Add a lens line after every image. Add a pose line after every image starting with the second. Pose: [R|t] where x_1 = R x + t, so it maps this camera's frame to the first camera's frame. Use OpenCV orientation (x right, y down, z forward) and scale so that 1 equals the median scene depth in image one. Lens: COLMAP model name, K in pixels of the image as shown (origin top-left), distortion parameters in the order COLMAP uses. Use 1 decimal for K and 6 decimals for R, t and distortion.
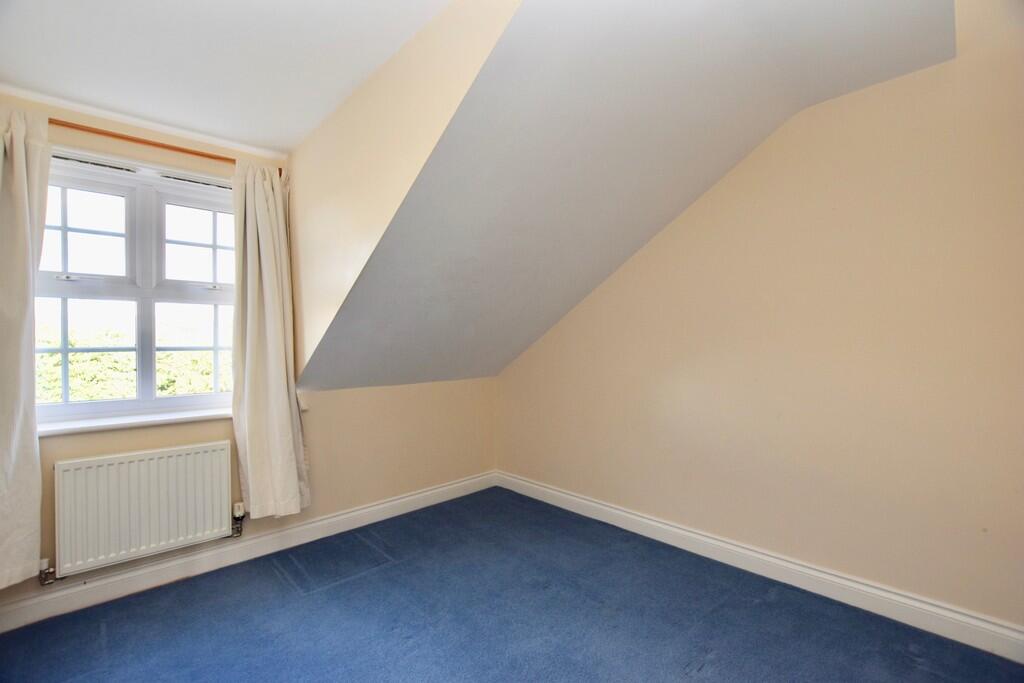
lens RADIAL K [[417.0, 0, 485.6], [0, 417.0, 343.2], [0, 0, 1]] dist [-0.011506, -0.000149]
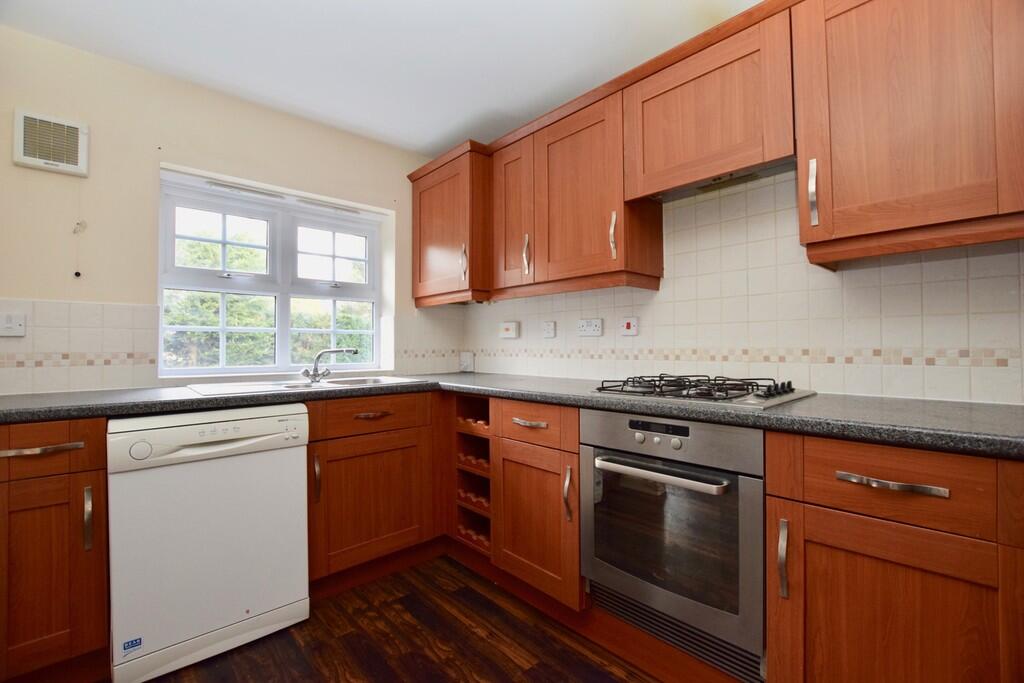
lens RADIAL K [[447.0, 0, 509.5], [0, 447.0, 345.7], [0, 0, 1]] dist [-0.011956, 0.001002]
pose [[0.999541, 0.006846, 0.029511, -0.121865], [-0.006810, 0.999976, -0.001316, 0.001067], [-0.029520, 0.001115, 0.999564, -0.111751]]
